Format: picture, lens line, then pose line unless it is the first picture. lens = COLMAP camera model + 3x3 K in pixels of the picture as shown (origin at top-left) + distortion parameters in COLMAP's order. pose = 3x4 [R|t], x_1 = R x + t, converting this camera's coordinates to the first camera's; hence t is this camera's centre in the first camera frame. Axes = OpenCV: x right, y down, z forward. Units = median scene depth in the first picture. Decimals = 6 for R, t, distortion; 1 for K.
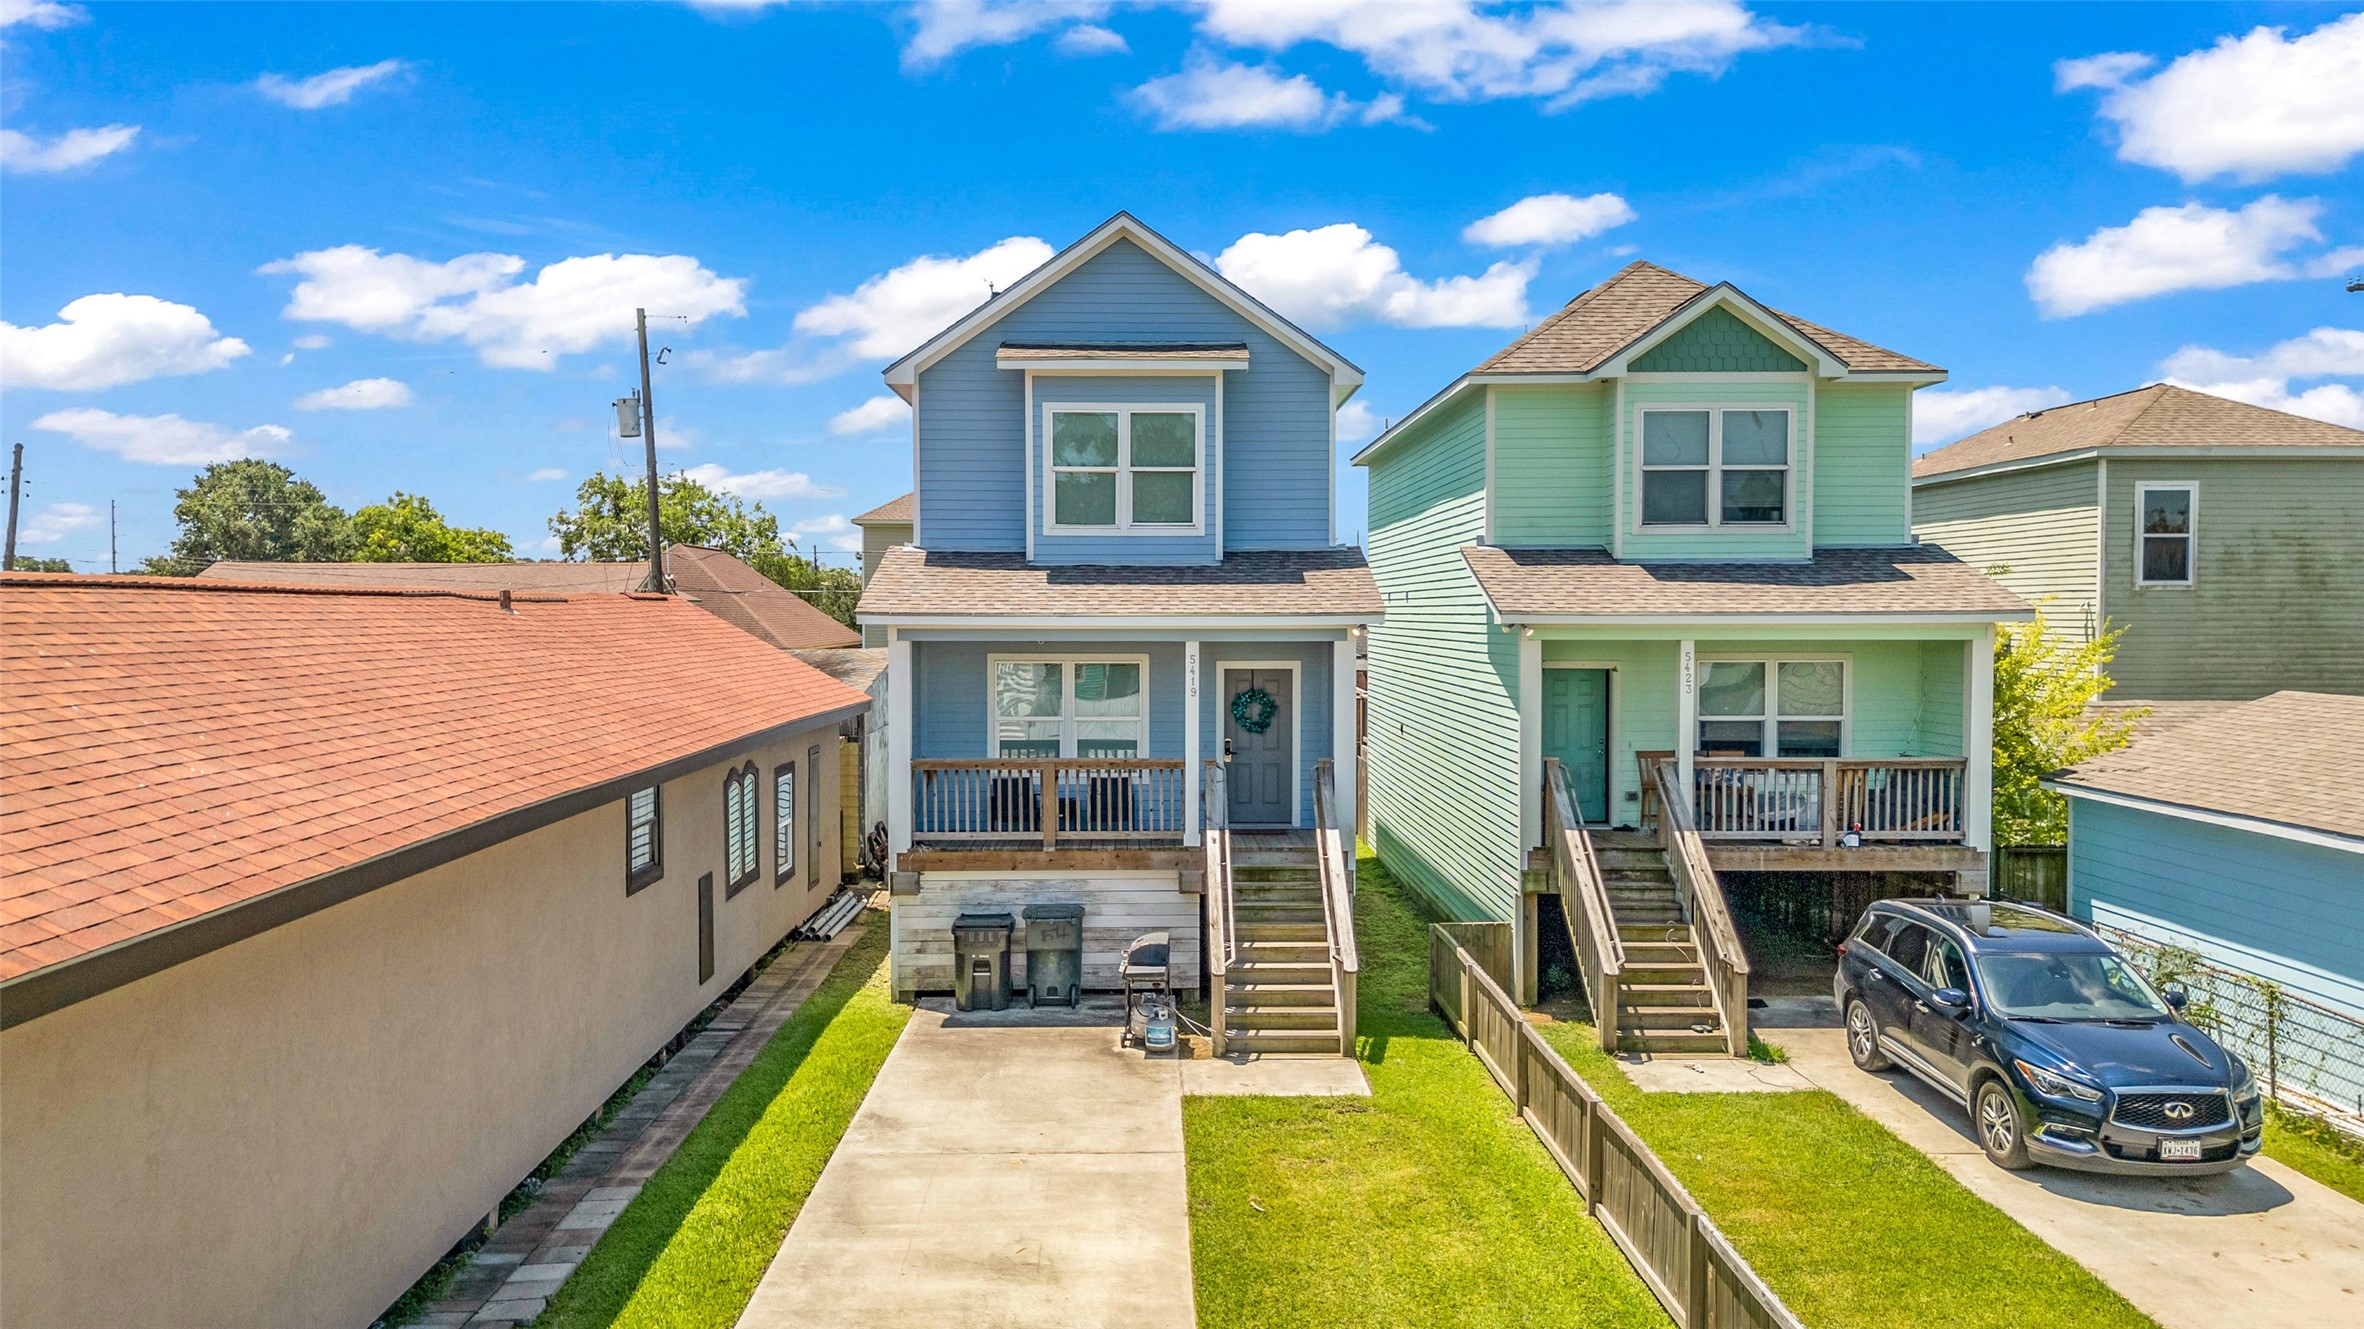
lens RADIAL K [[1668.5, 0, 1157.7], [0, 1668.5, 663.0], [0, 0, 1]] dist [0.003595, 0.000812]
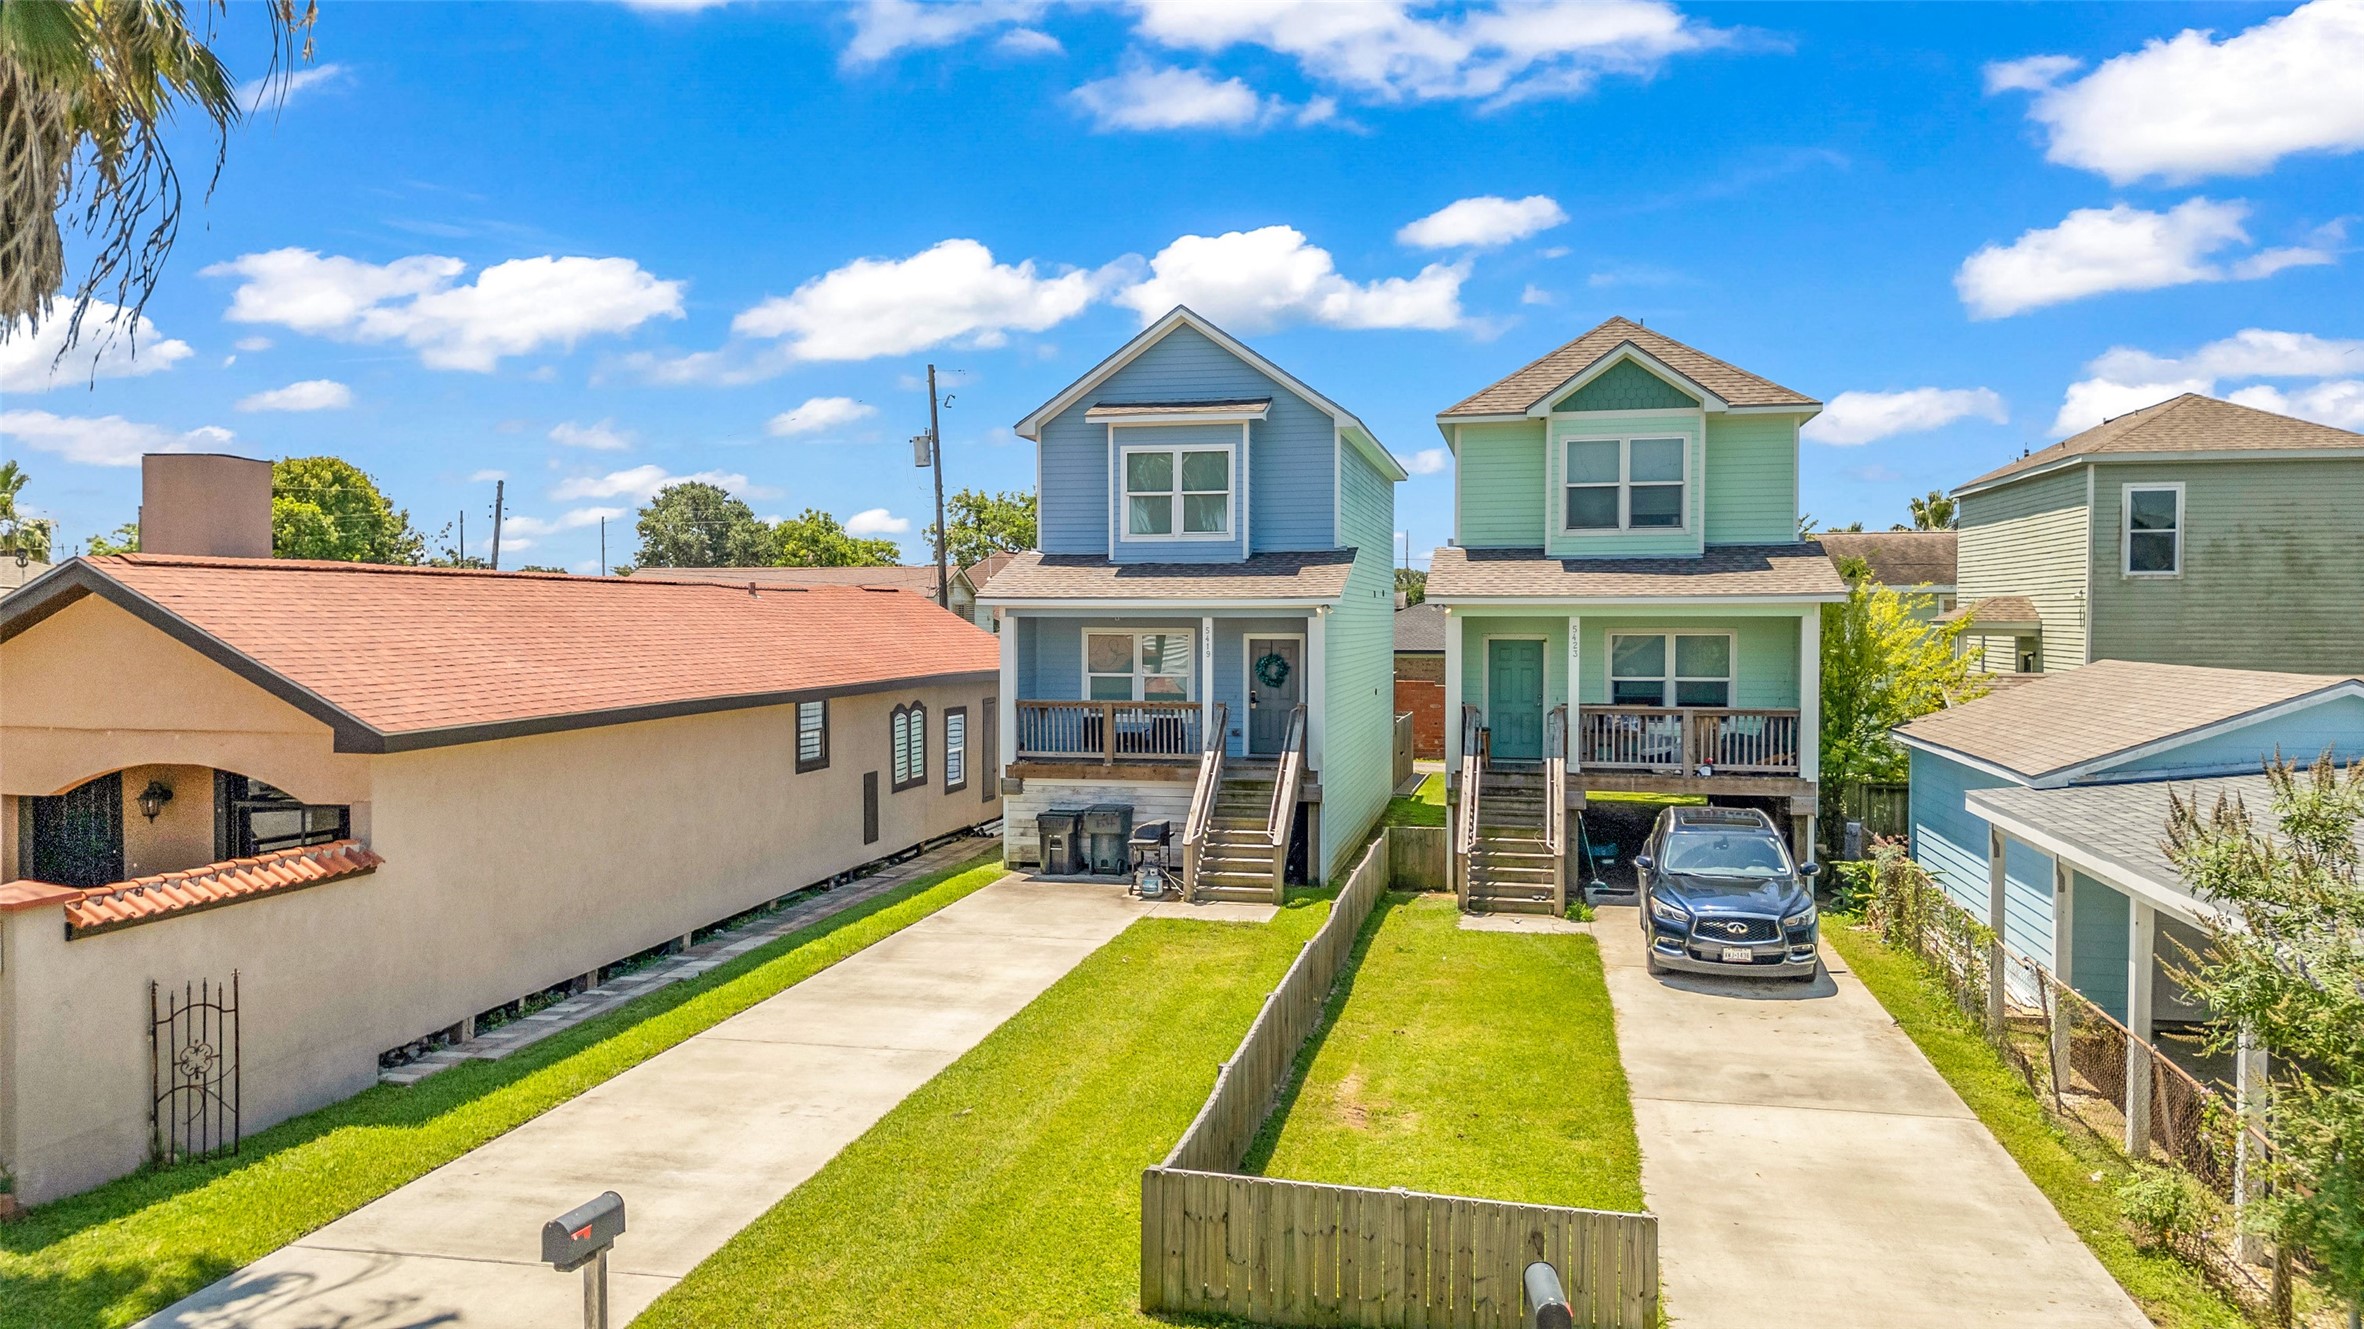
lens RADIAL K [[1668.5, 0, 1157.7], [0, 1668.5, 663.0], [0, 0, 1]] dist [0.003595, 0.000812]
pose [[0.971274, 0.006854, -0.237867, 0.292195], [-0.007498, 0.999970, -0.001806, 0.026366], [0.237847, 0.003537, 0.971296, -0.339562]]
